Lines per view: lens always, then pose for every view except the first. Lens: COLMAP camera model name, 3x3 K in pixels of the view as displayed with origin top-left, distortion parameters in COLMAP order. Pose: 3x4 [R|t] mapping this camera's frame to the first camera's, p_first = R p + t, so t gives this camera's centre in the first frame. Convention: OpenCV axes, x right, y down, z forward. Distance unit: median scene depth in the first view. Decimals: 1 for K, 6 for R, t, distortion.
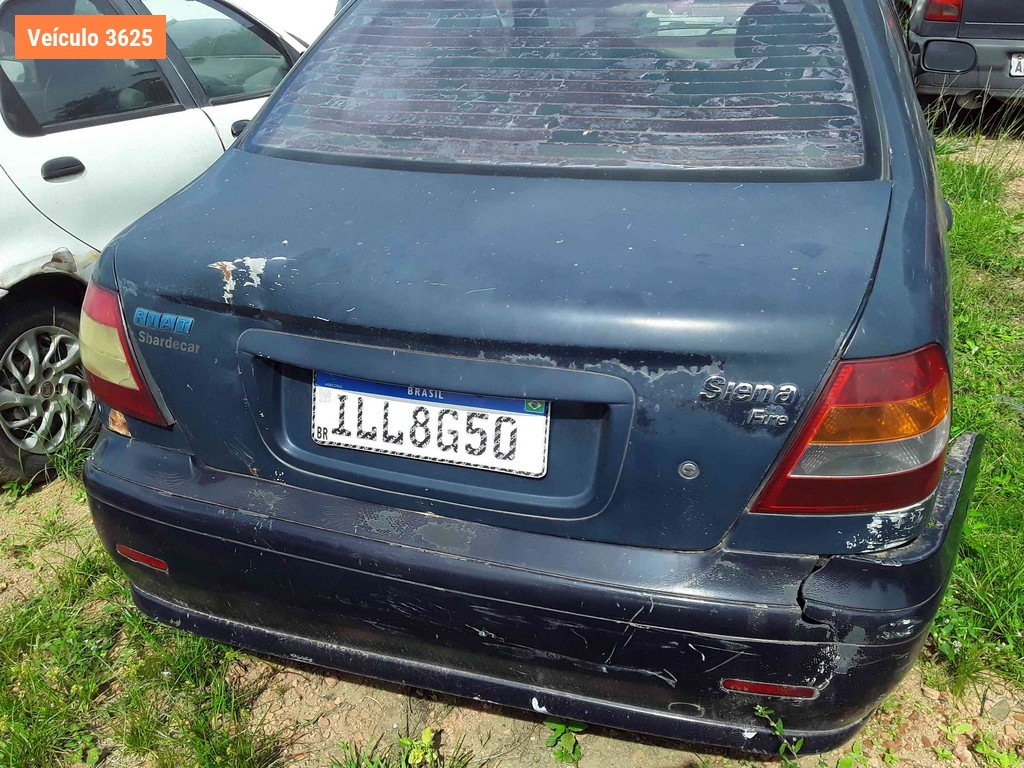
lens RADIAL K [[948.7, 0, 512.0], [0, 948.7, 384.0], [0, 0, 1]] dist [0.092962, -0.193614]
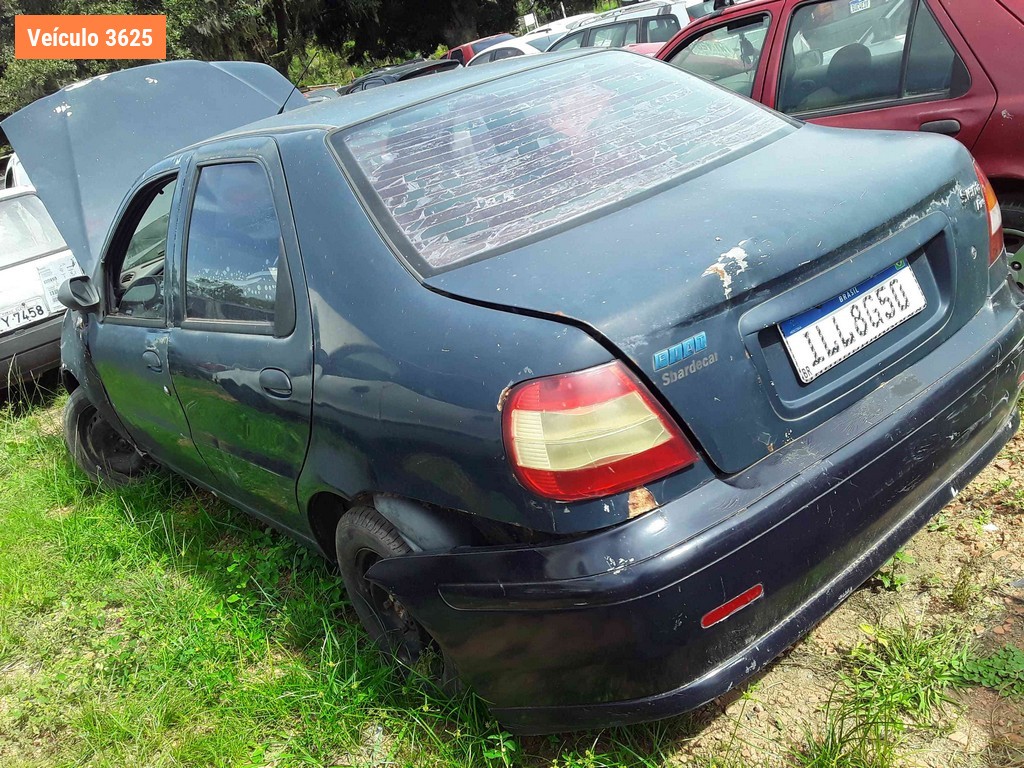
lens RADIAL K [[948.7, 0, 512.0], [0, 948.7, 384.0], [0, 0, 1]] dist [0.092962, -0.193614]
pose [[0.533926, -0.379947, 0.755356, -1.351577], [0.567587, 0.823213, 0.012879, -0.165261], [-0.626712, 0.421854, 0.655188, 0.489151]]
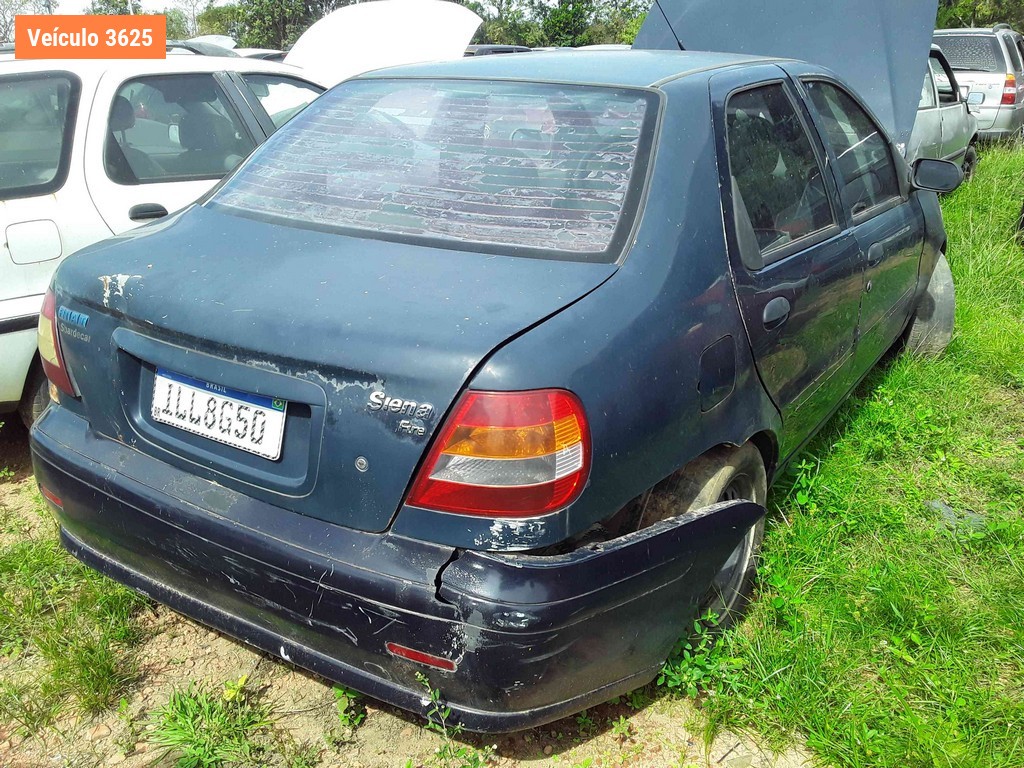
lens RADIAL K [[953.3, 0, 527.8], [0, 953.3, 383.6], [0, 0, 1]] dist [0.107607, -0.223319]
pose [[0.967958, 0.117379, -0.221989, 0.615348], [-0.136853, 0.987791, -0.074427, 0.044573], [0.210543, 0.102422, 0.972204, -0.195962]]
